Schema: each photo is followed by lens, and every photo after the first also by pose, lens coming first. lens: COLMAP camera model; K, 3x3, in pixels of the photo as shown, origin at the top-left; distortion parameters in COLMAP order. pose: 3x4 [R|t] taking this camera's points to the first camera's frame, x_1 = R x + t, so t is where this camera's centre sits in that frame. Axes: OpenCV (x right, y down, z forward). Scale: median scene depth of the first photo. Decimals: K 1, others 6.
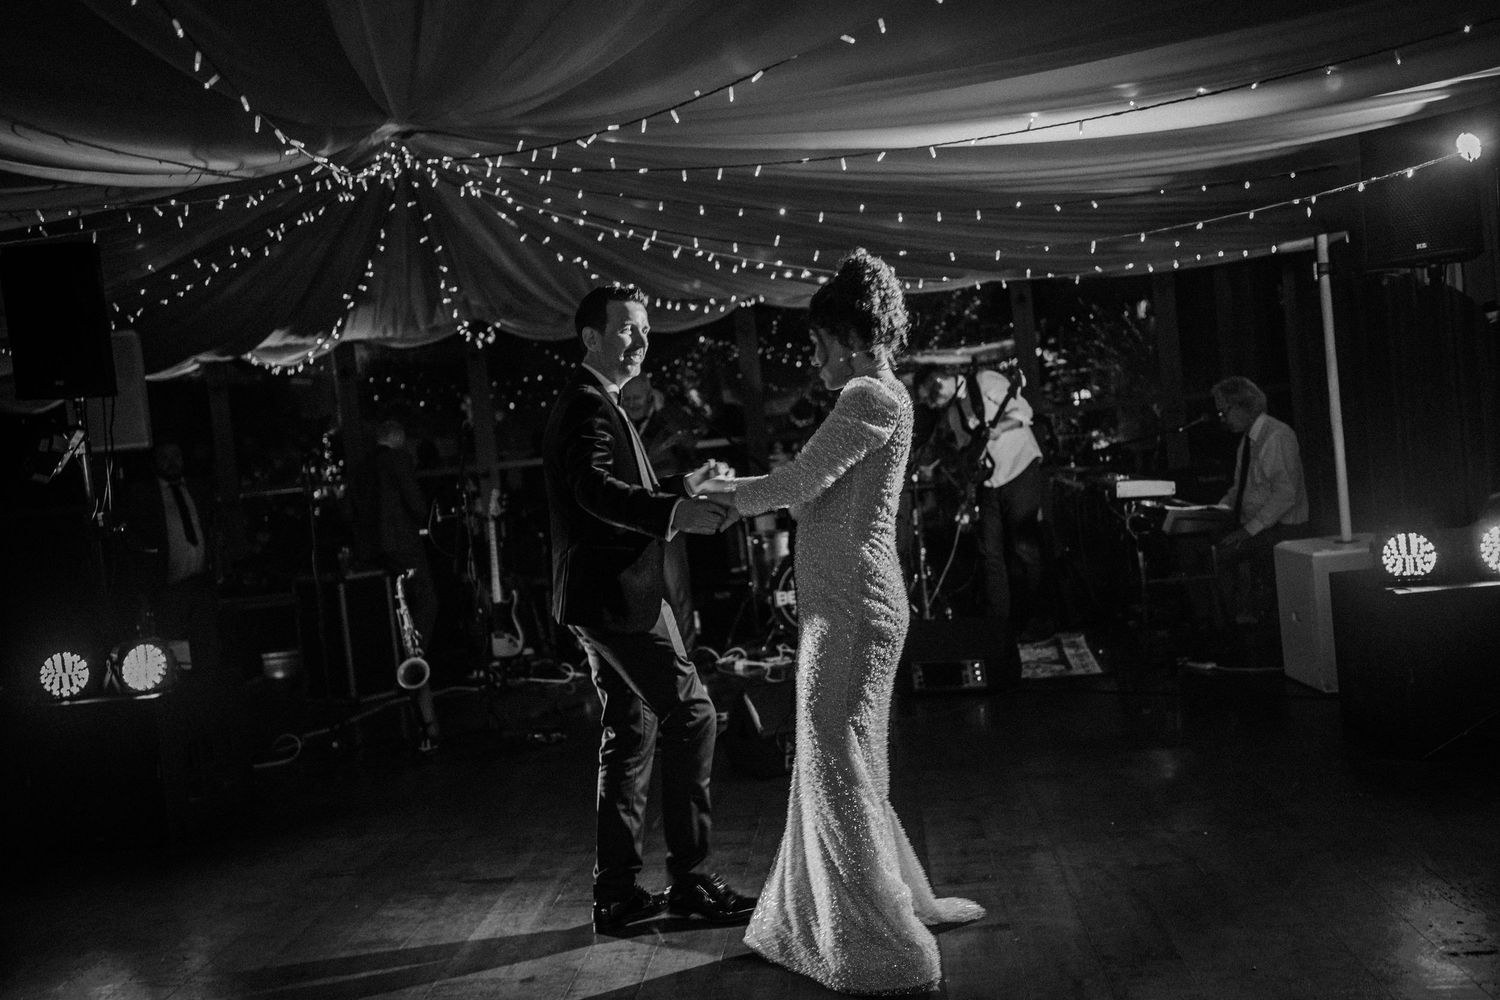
lens RADIAL K [[1529.2, 0, 750.0], [0, 1529.2, 500.0], [0, 0, 1]] dist [0.006535, 0.012155]
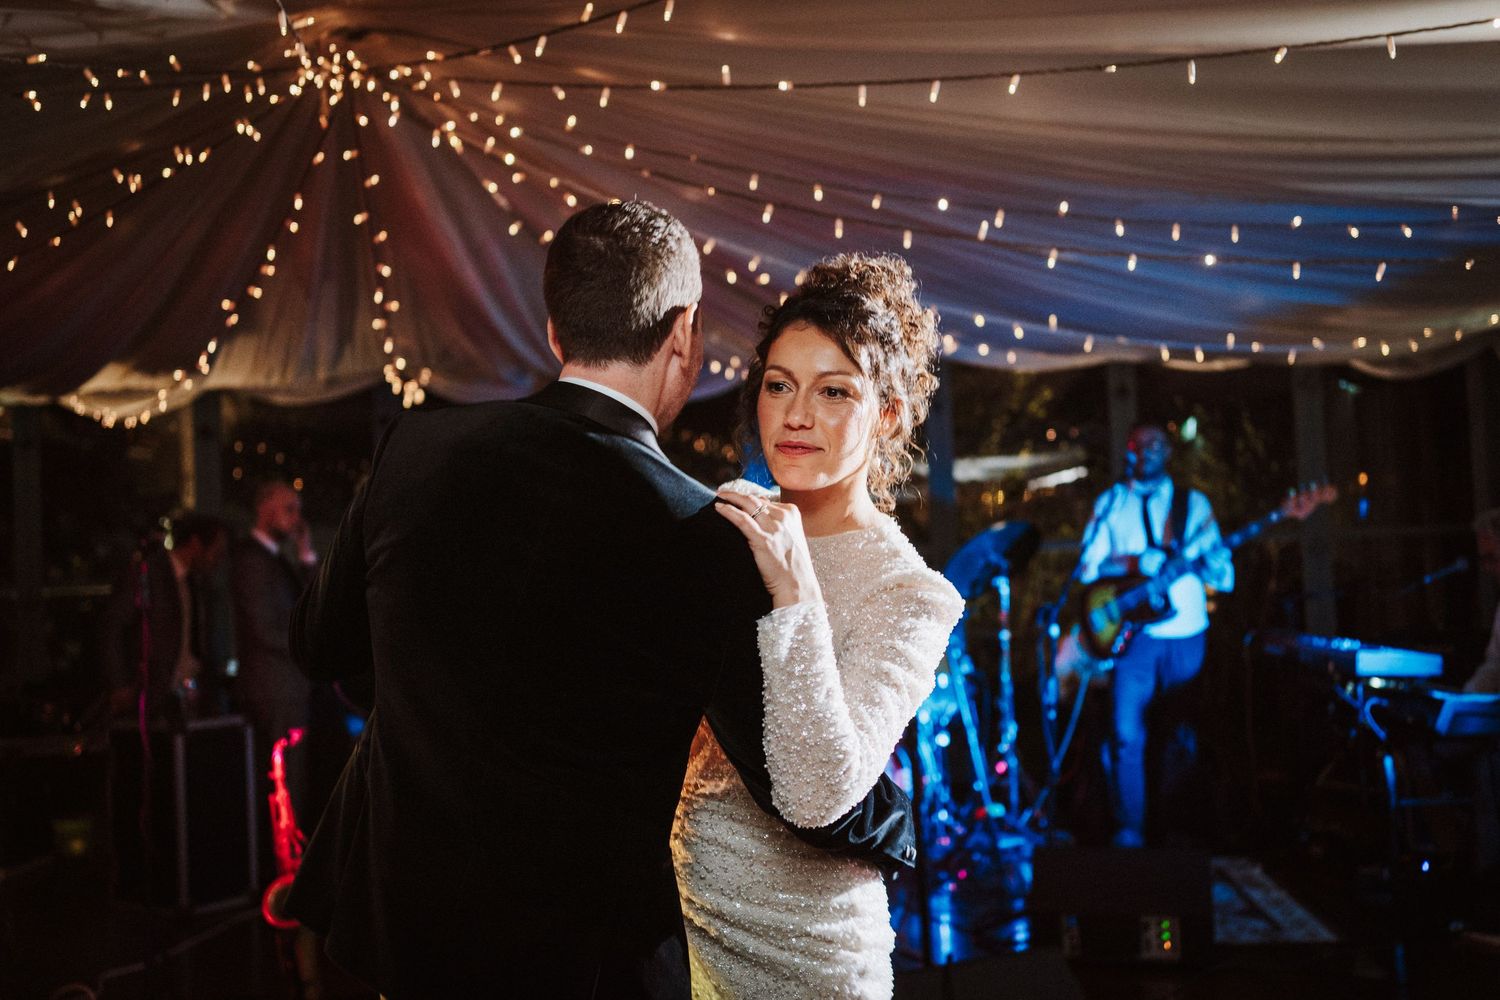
lens RADIAL K [[1679.5, 0, 744.3], [0, 1679.5, 485.4], [0, 0, 1]] dist [0.009893, 0.027565]
pose [[0.996306, 0.059984, 0.061451, -0.085651], [-0.054795, 0.995050, -0.082902, -0.008919], [-0.066119, 0.079229, 0.994661, 0.284162]]
